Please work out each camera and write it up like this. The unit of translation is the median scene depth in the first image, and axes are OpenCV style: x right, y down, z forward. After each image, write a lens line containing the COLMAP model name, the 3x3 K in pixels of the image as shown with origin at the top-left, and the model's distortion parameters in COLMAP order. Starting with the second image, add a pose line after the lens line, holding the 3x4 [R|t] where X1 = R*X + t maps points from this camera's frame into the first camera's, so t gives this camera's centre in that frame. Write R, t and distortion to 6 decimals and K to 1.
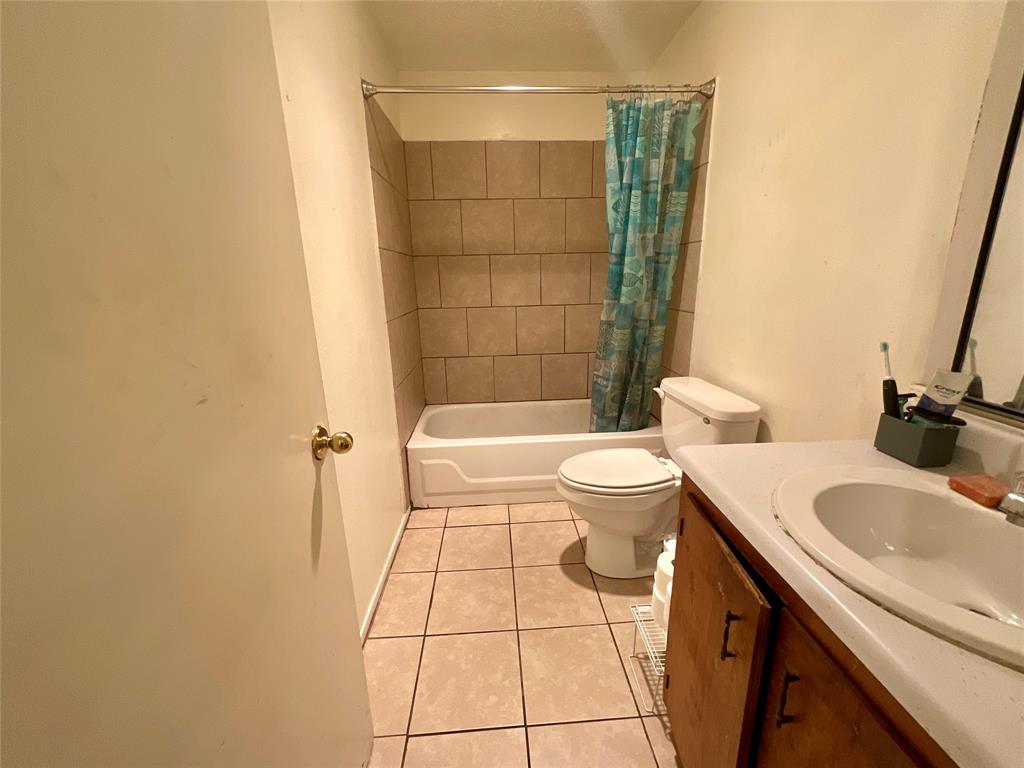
lens RADIAL K [[415.4, 0, 513.7], [0, 415.4, 382.3], [0, 0, 1]] dist [-0.000229, 0.000991]
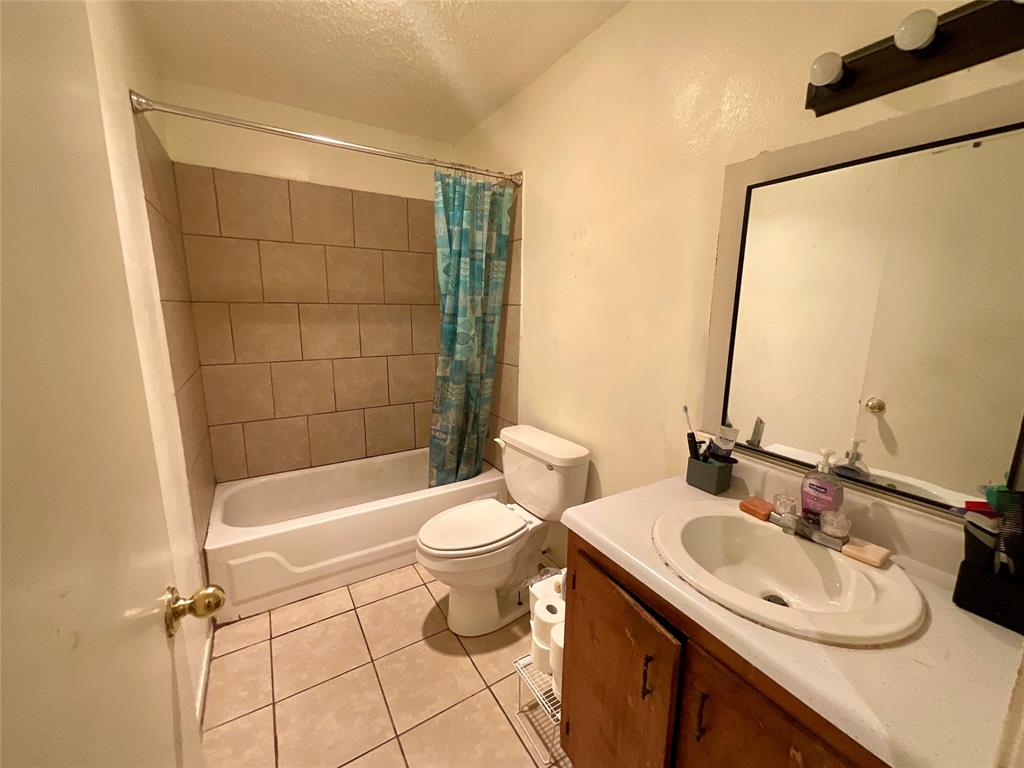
lens RADIAL K [[415.4, 0, 513.7], [0, 415.4, 383.5], [0, 0, 1]] dist [-0.000229, 0.000991]
pose [[0.876265, -0.054639, 0.478721, -0.131538], [0.088454, 0.994906, -0.048354, -0.076832], [-0.473641, 0.084715, 0.876634, 0.027181]]
